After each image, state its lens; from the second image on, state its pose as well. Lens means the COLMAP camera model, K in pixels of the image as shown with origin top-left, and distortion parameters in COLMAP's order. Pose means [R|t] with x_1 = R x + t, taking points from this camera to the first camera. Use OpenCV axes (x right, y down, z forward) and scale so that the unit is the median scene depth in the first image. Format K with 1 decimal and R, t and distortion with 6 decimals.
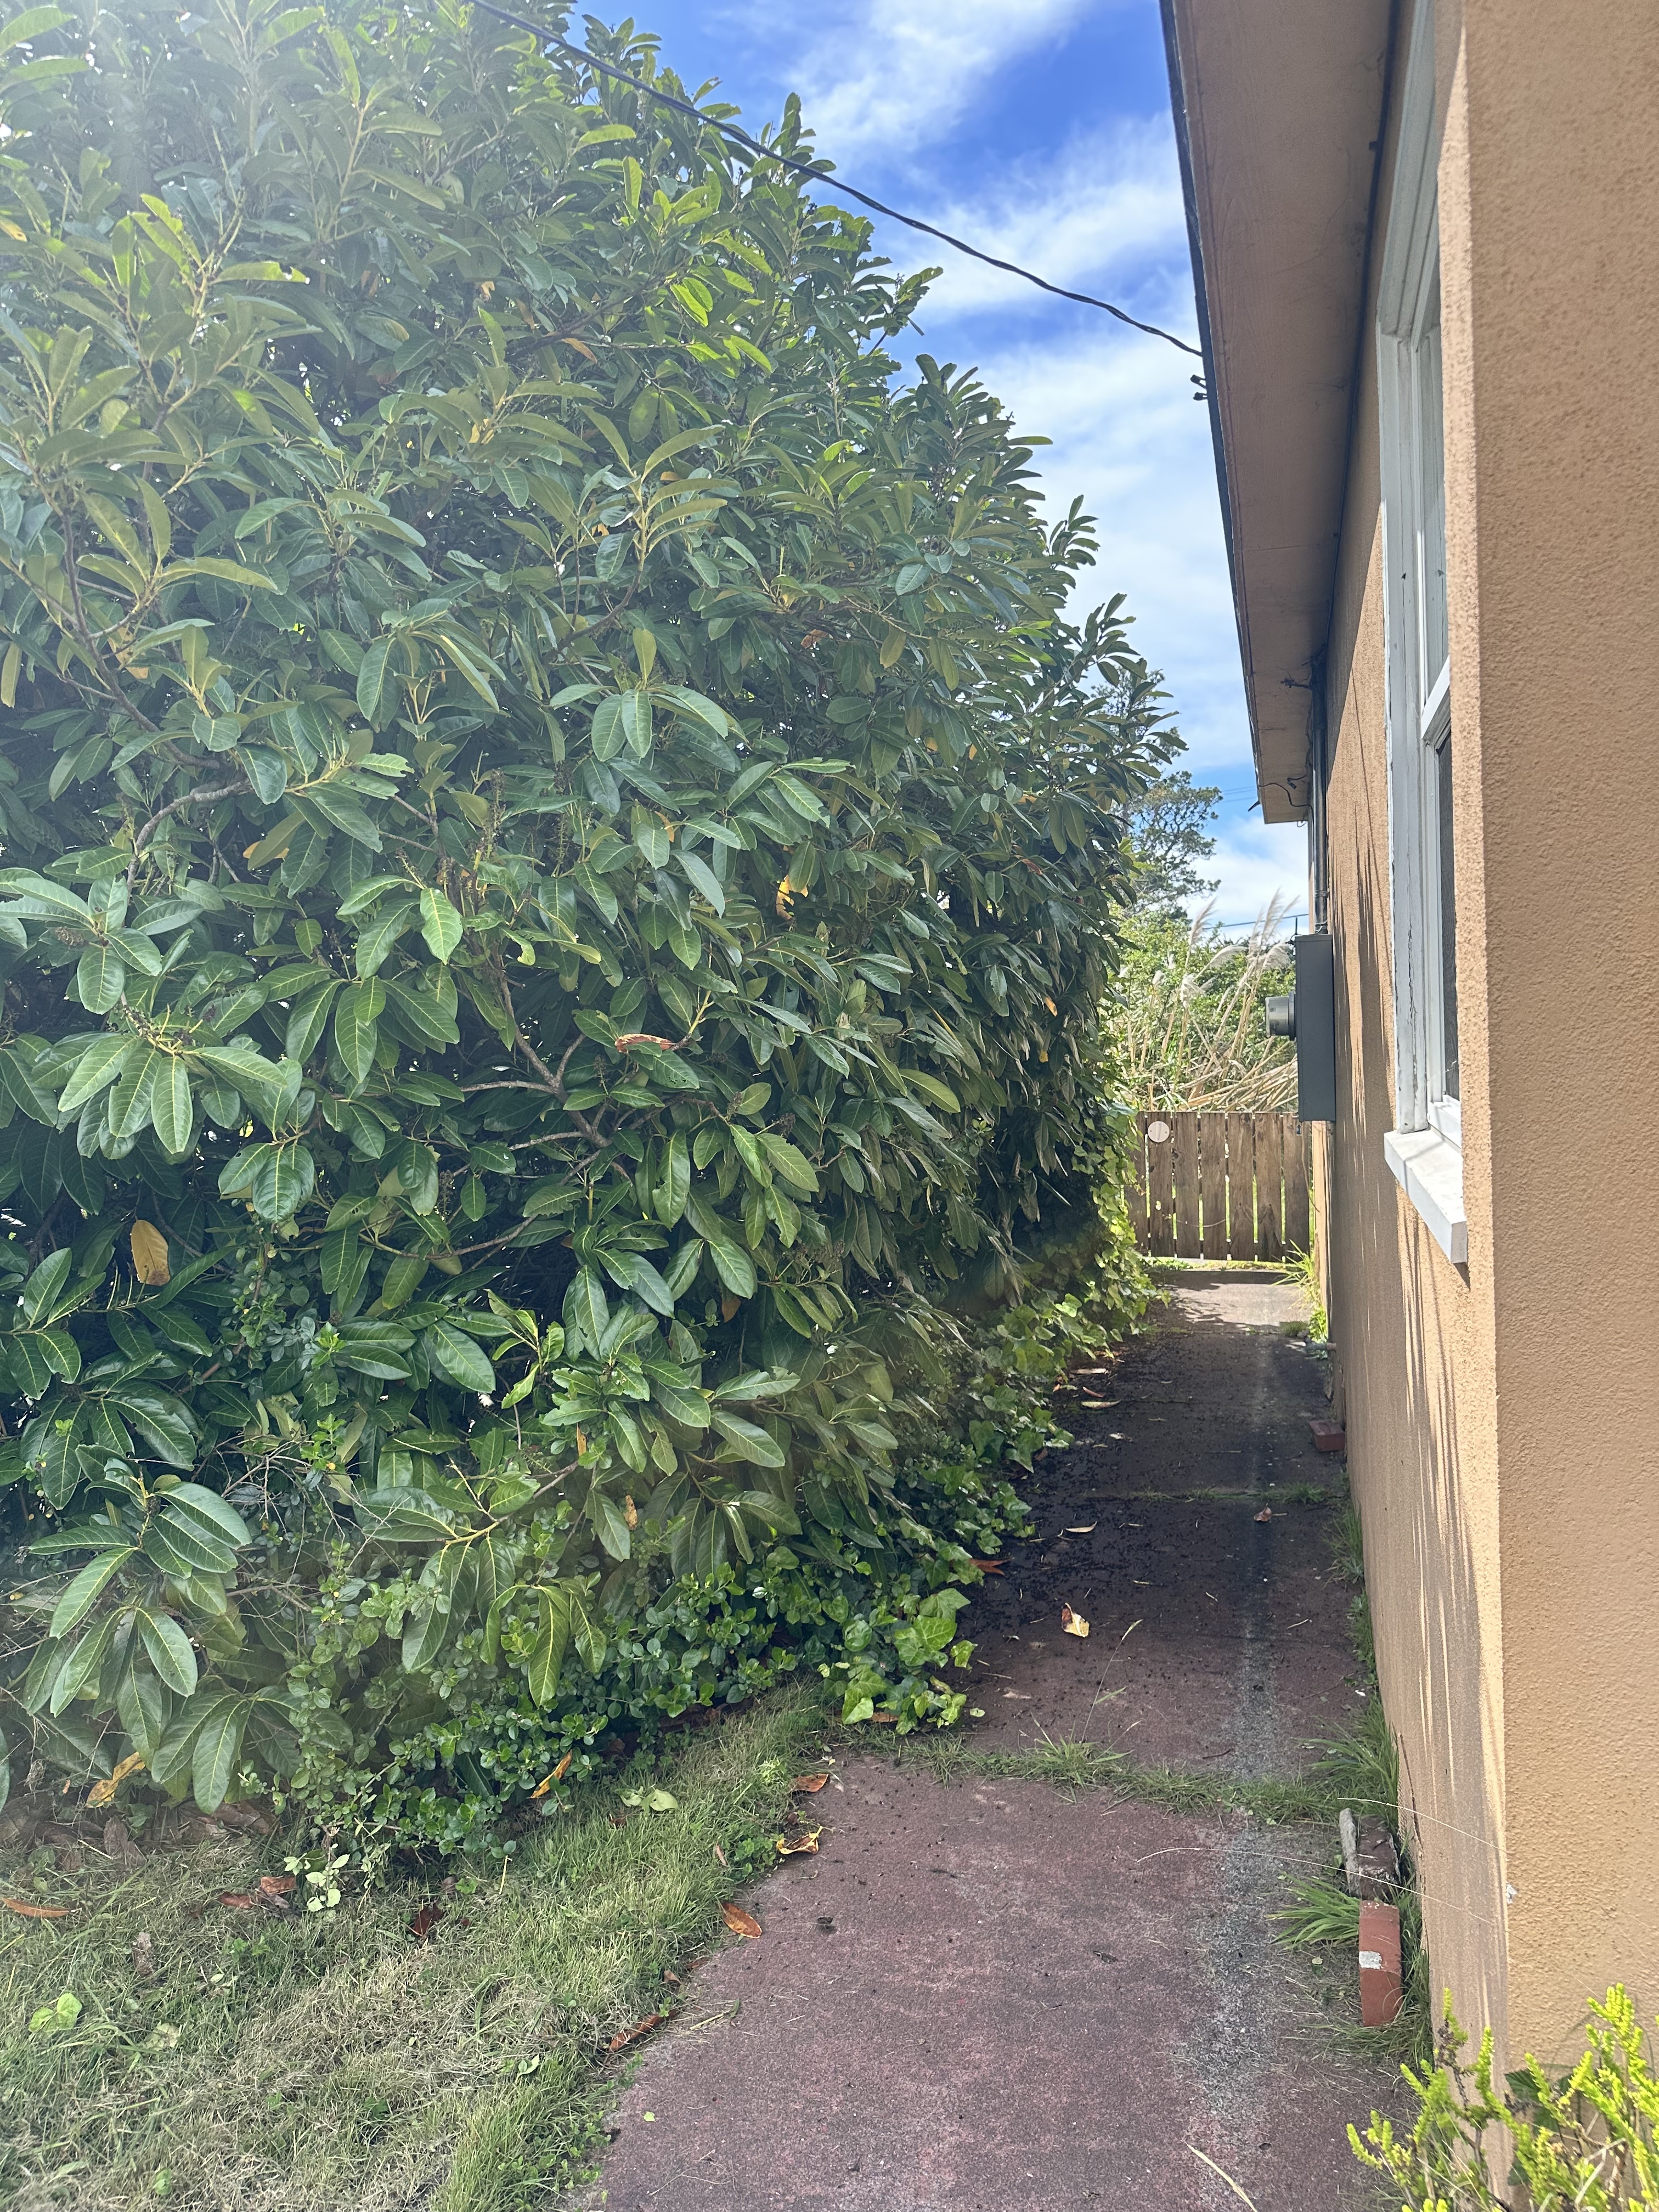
lens RADIAL K [[1555.5, 0, 829.5], [0, 1555.5, 1106.0], [0, 0, 1]] dist [0.127076, -0.198218]
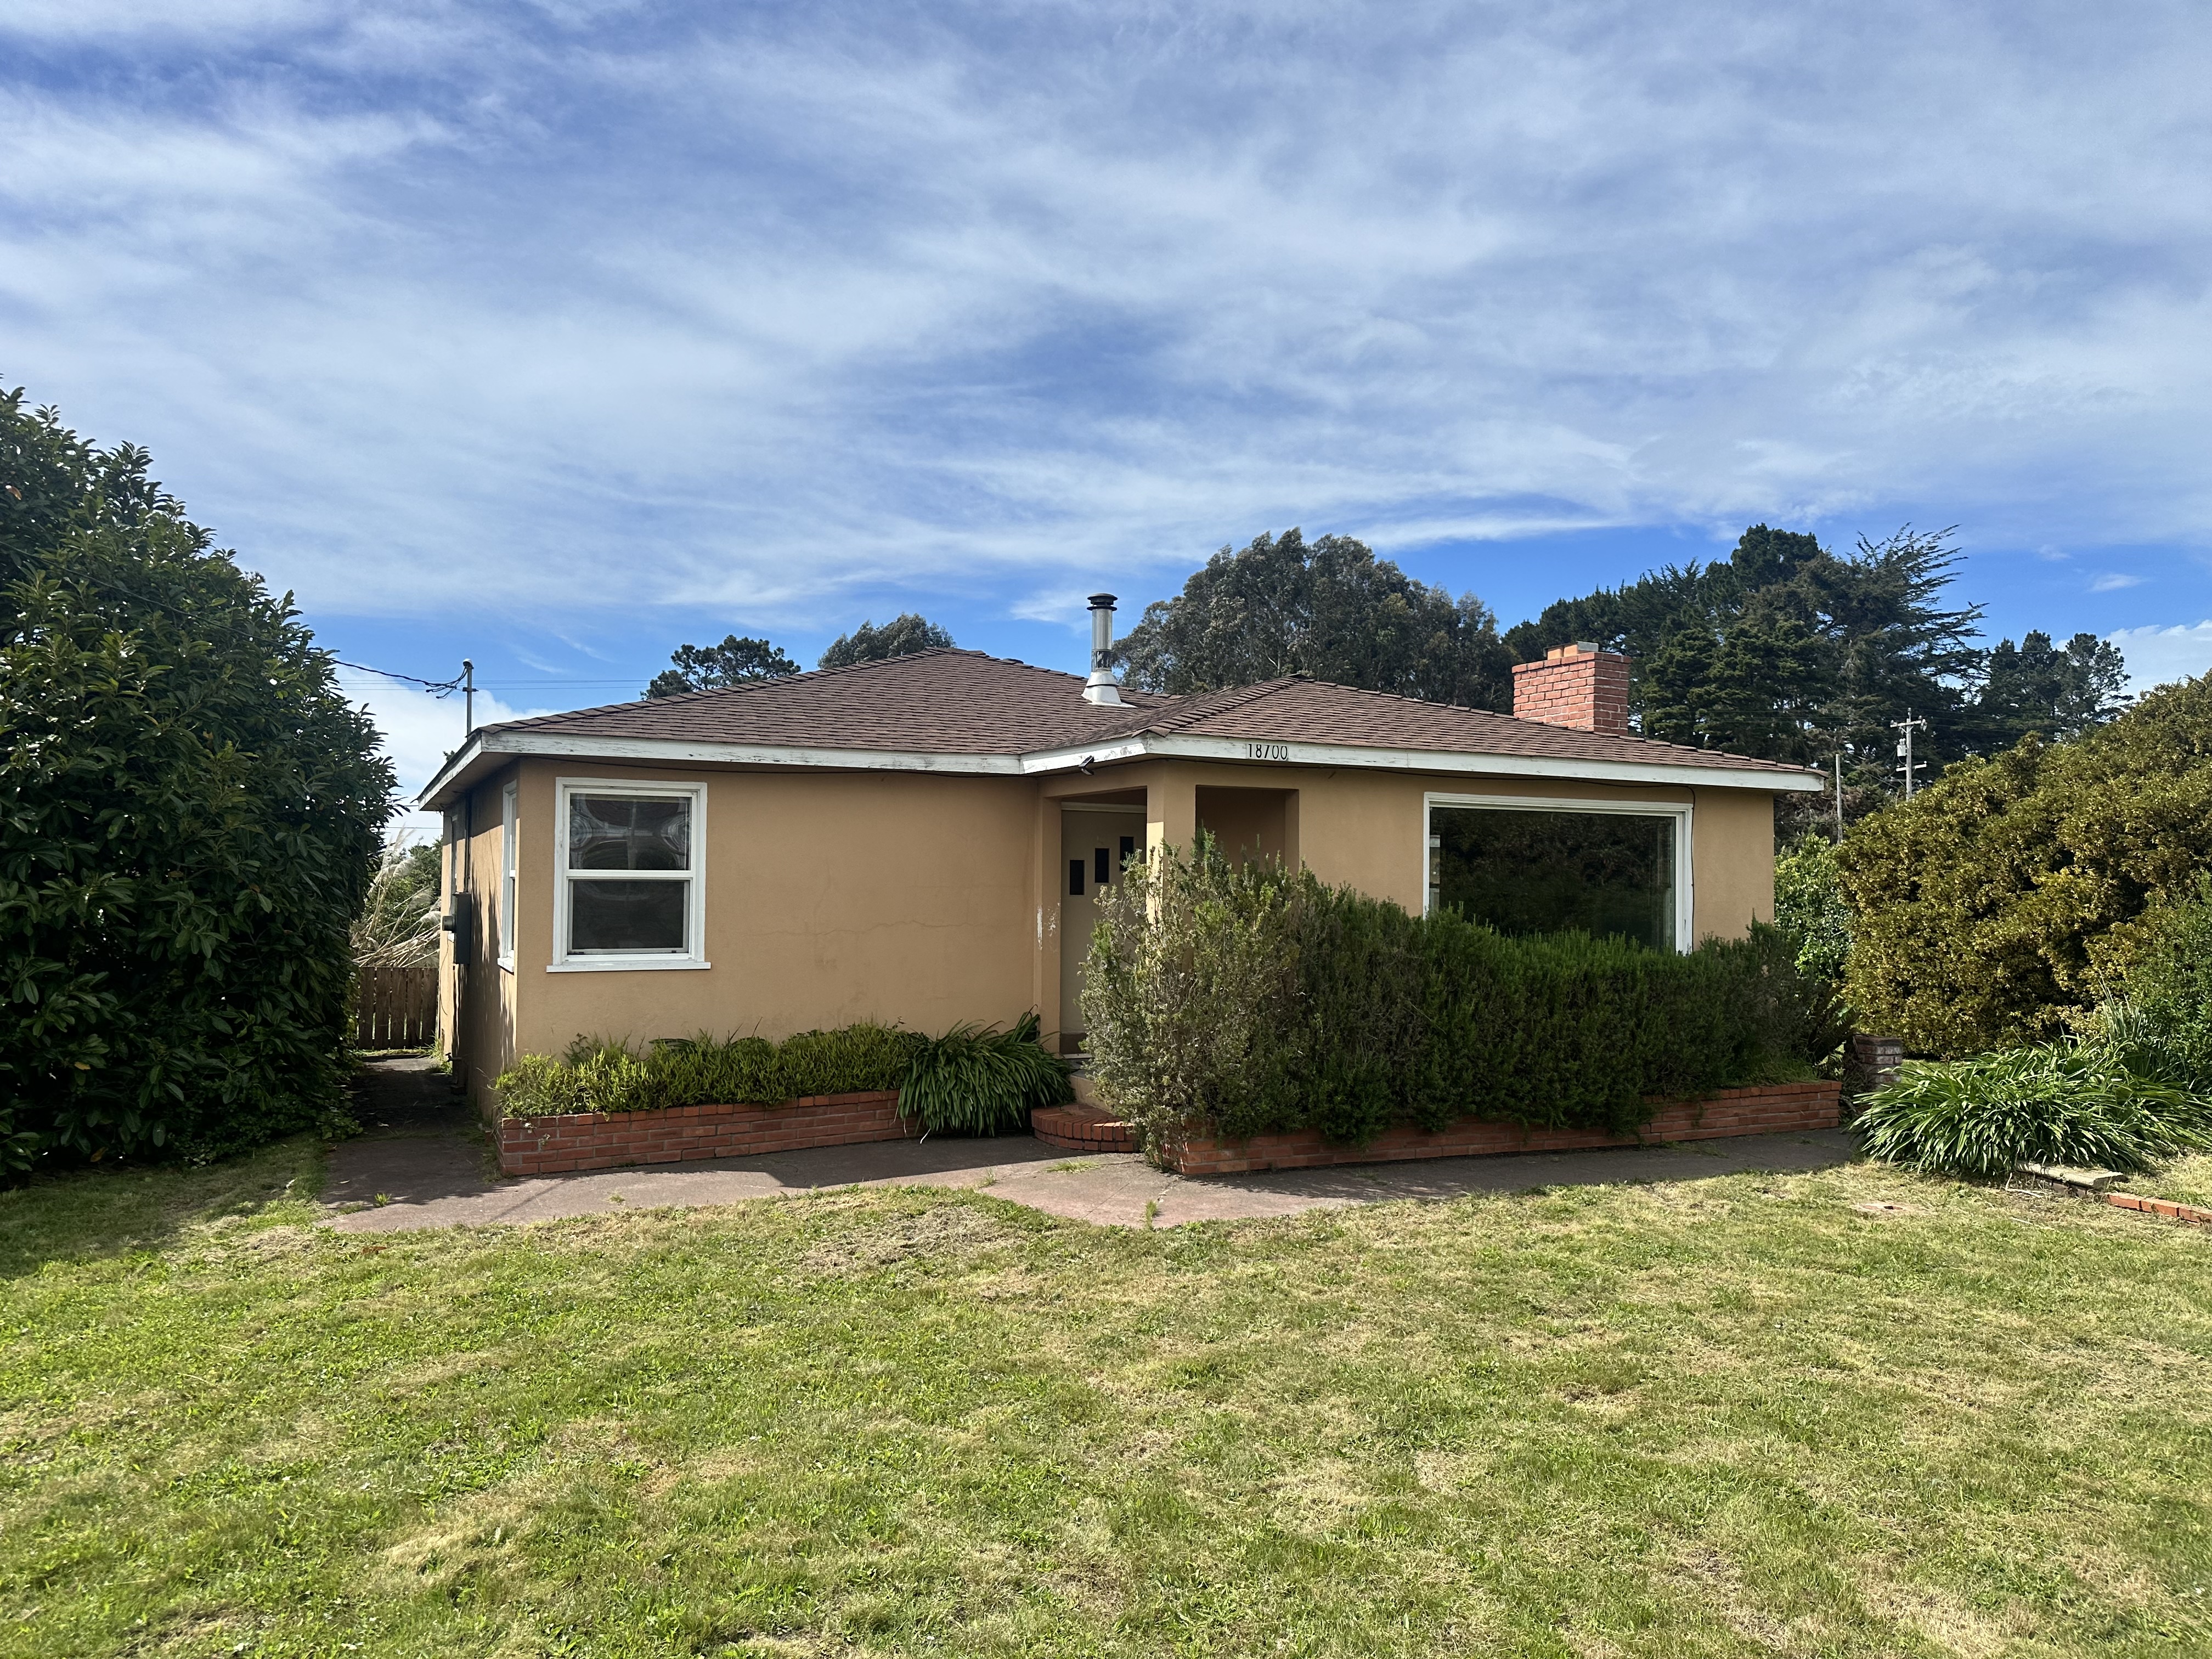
lens RADIAL K [[1555.5, 0, 1106.0], [0, 1555.5, 829.5], [0, 0, 1]] dist [0.127076, -0.198218]
pose [[0.740987, 0.071108, 0.667743, -1.135400], [-0.002476, 0.994660, -0.103174, 0.091596], [-0.671514, 0.074798, 0.737207, -2.836098]]
